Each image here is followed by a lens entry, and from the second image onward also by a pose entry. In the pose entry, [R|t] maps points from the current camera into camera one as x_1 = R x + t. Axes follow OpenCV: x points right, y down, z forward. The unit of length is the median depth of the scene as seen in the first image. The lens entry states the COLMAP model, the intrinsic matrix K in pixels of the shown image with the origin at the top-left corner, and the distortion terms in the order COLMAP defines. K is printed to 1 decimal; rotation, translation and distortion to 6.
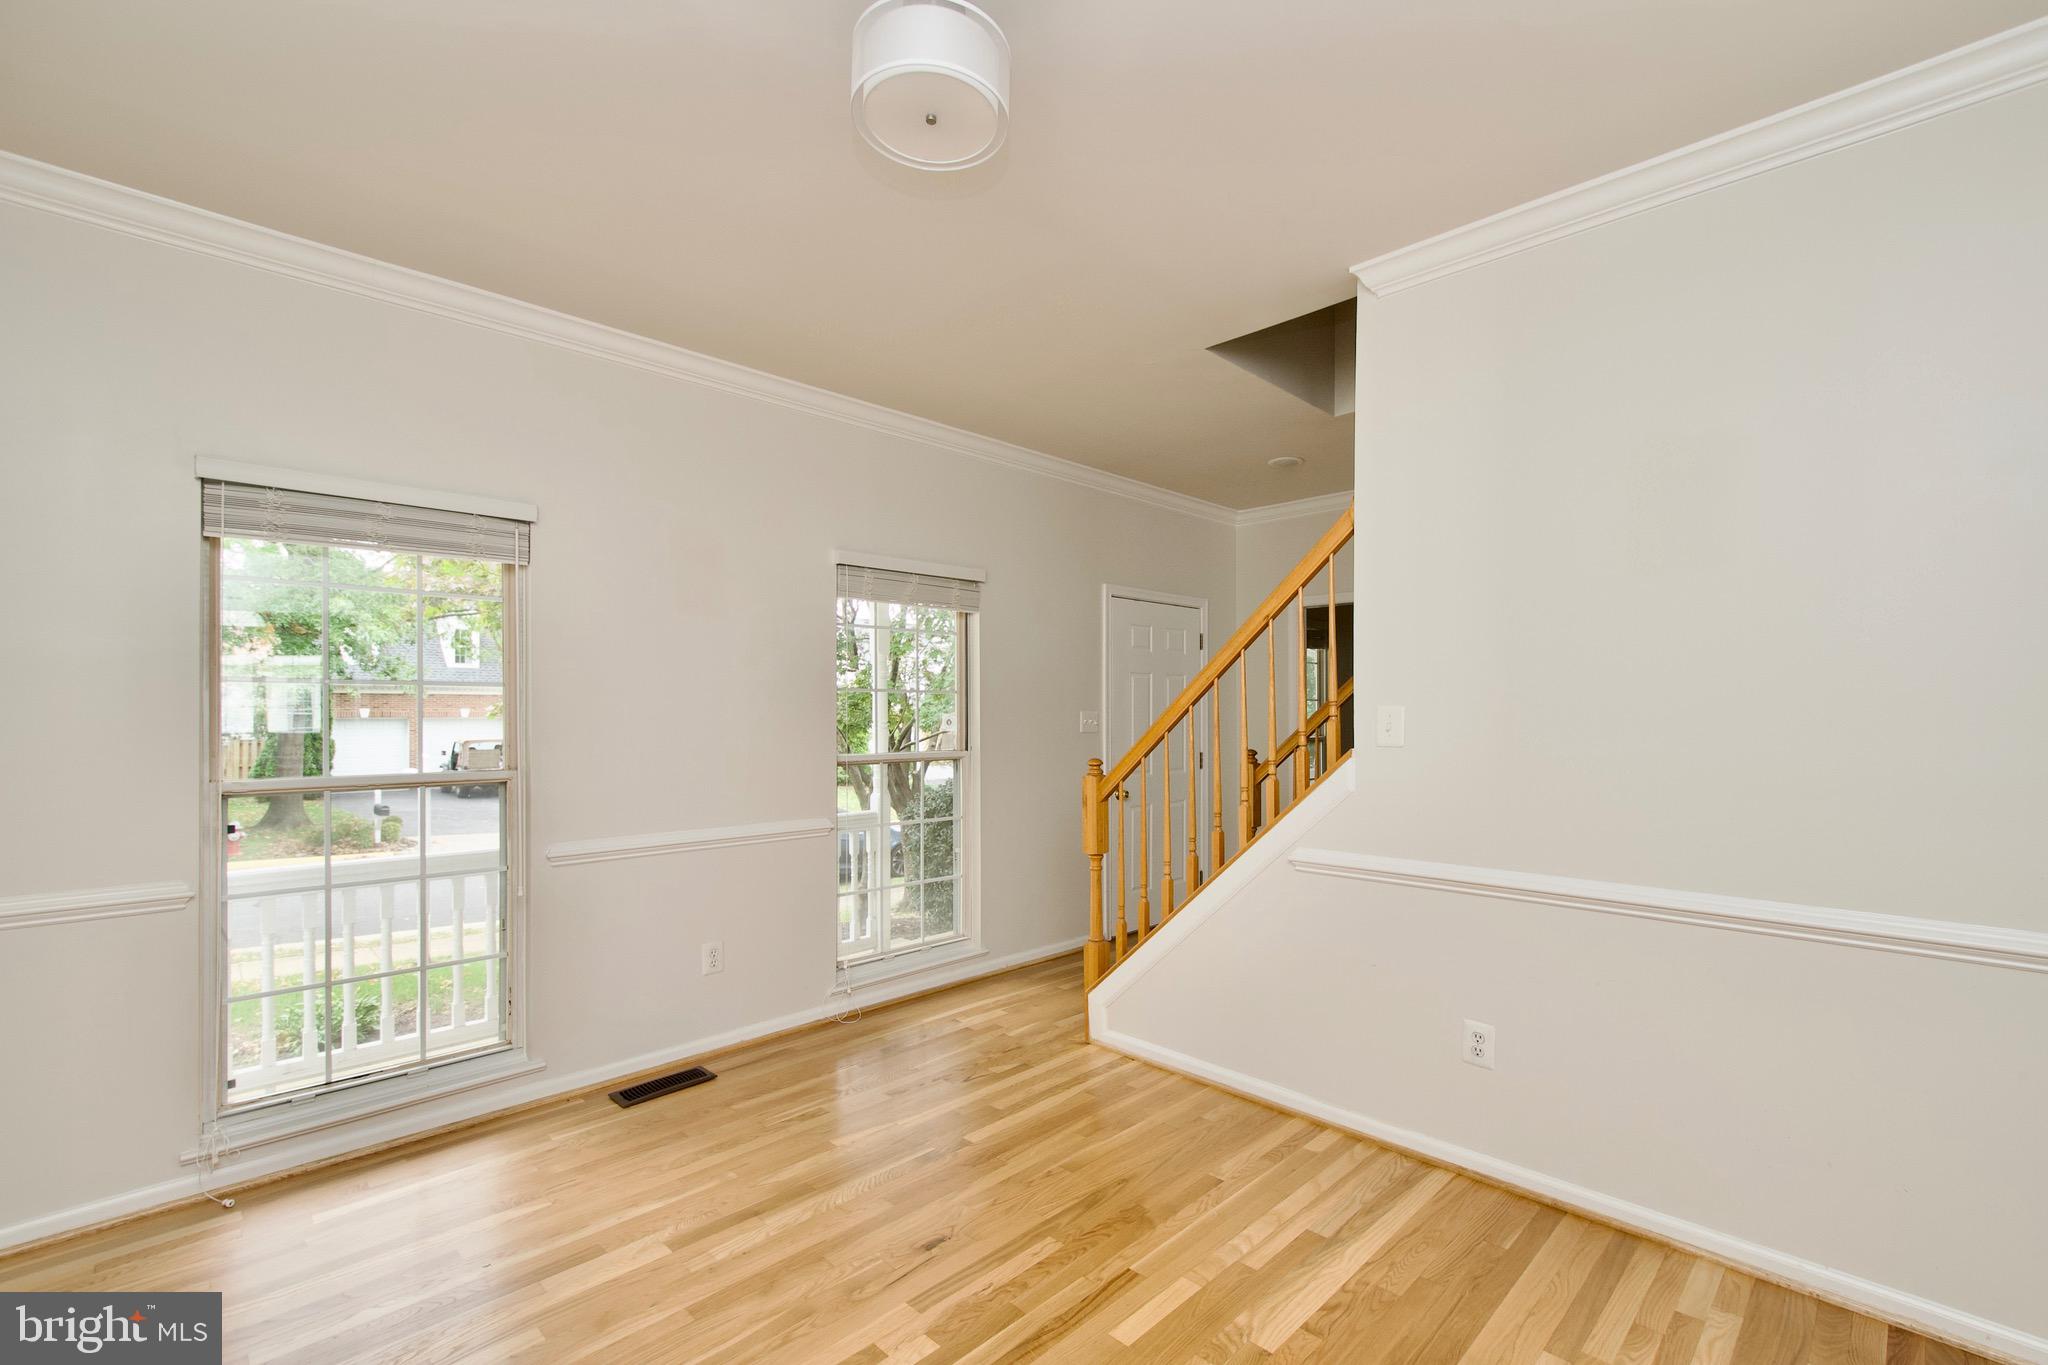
lens RADIAL K [[898.2, 0, 1041.6], [0, 898.2, 710.8], [0, 0, 1]] dist [0.011199, -0.007276]
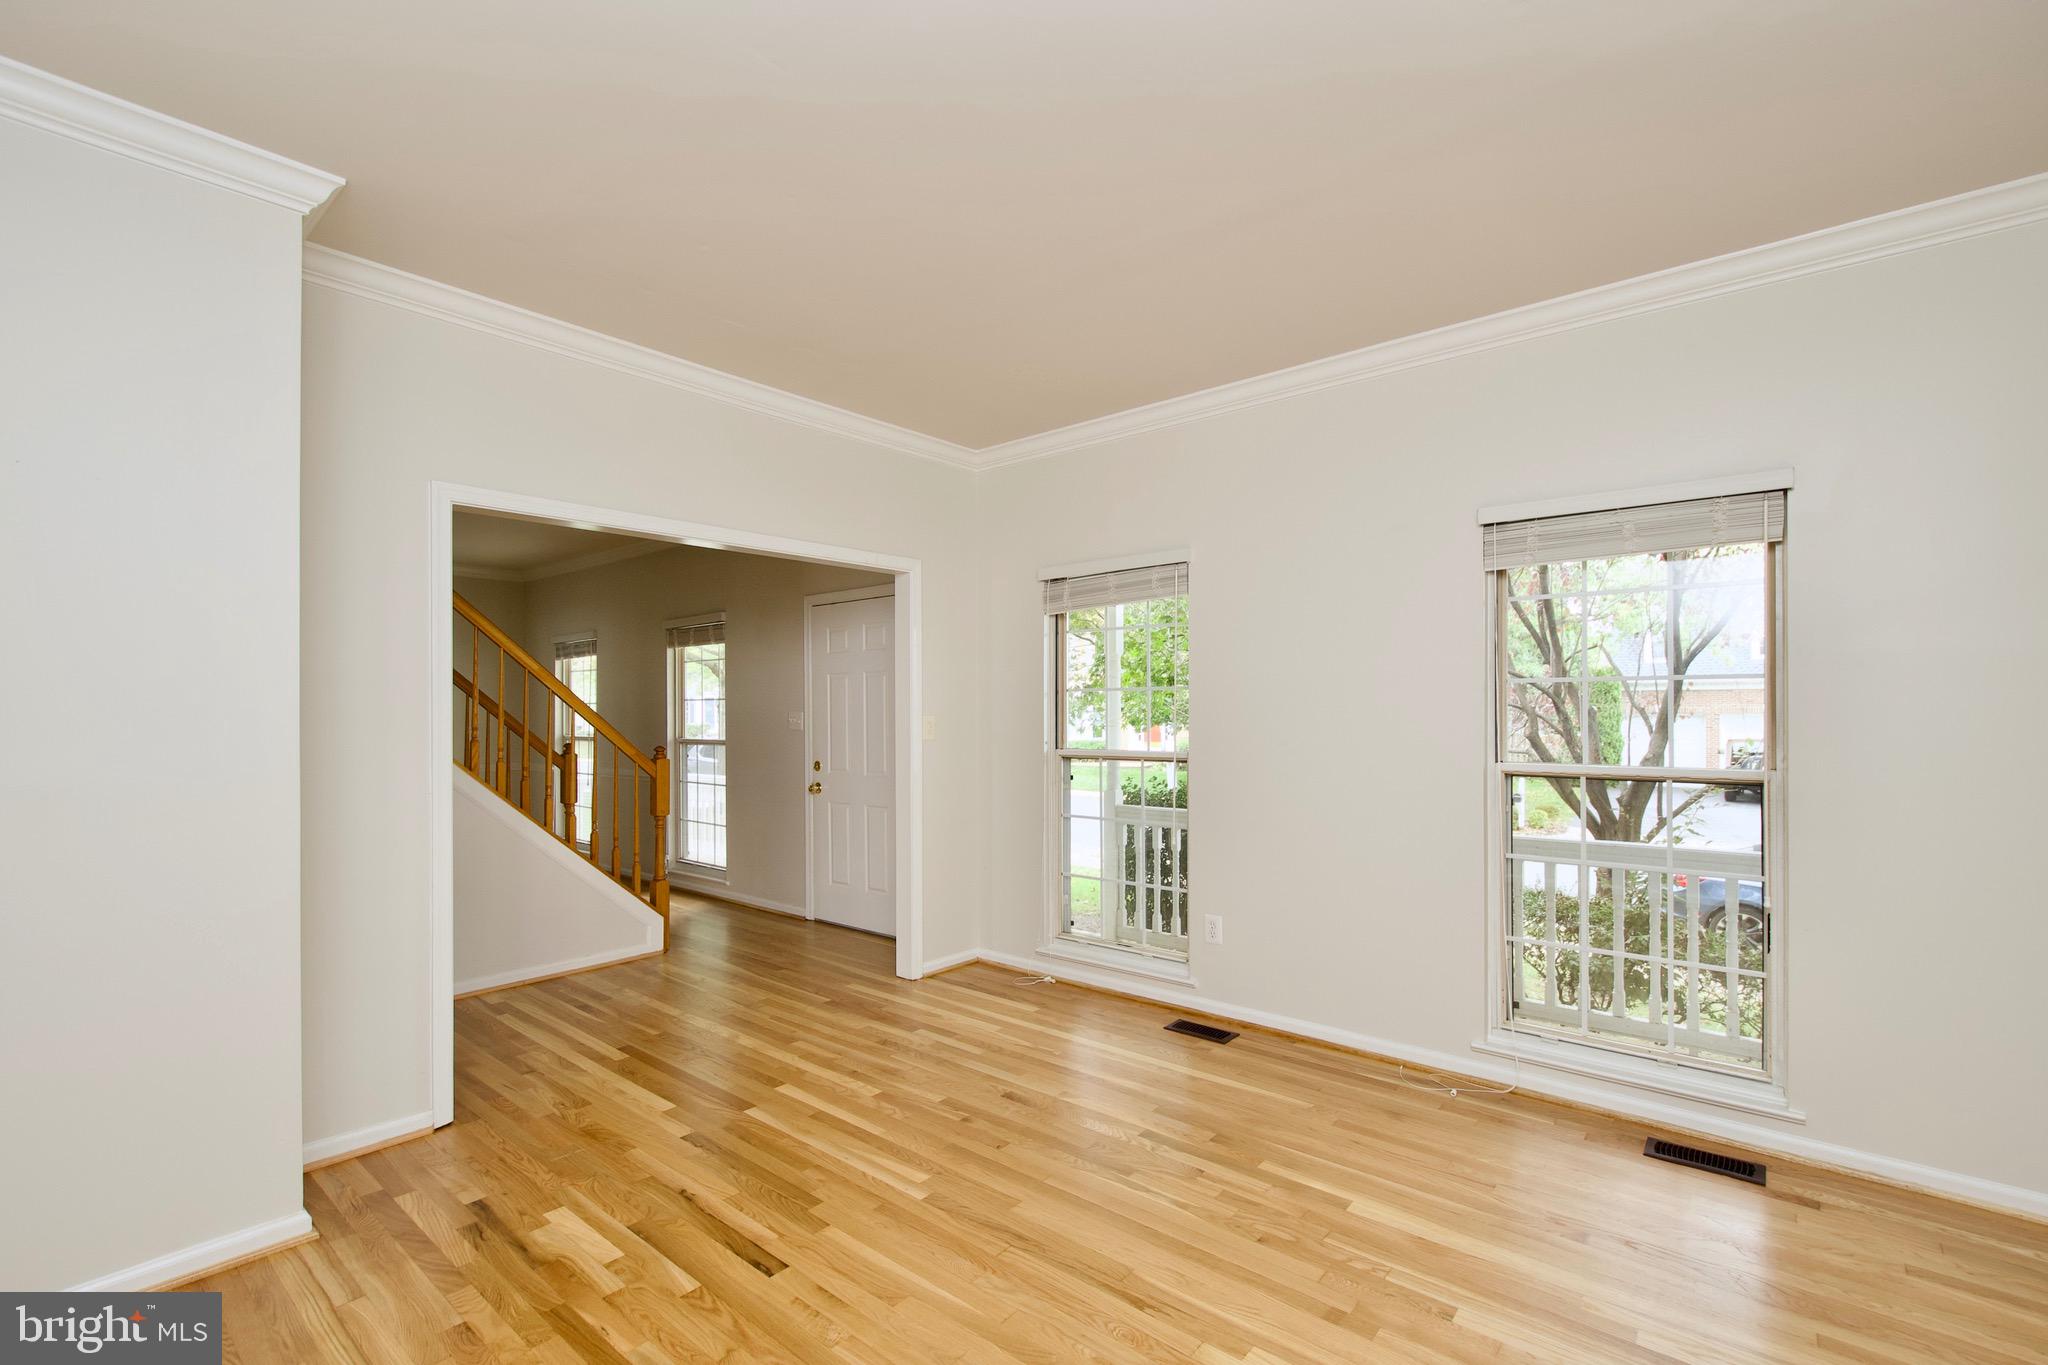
lens RADIAL K [[898.2, 0, 1041.6], [0, 898.2, 710.8], [0, 0, 1]] dist [0.011199, -0.007276]
pose [[0.084781, 0.004018, -0.996391, 0.226312], [0.002331, 0.999988, 0.004231, -0.001166], [0.996397, -0.002681, 0.084771, 0.217659]]
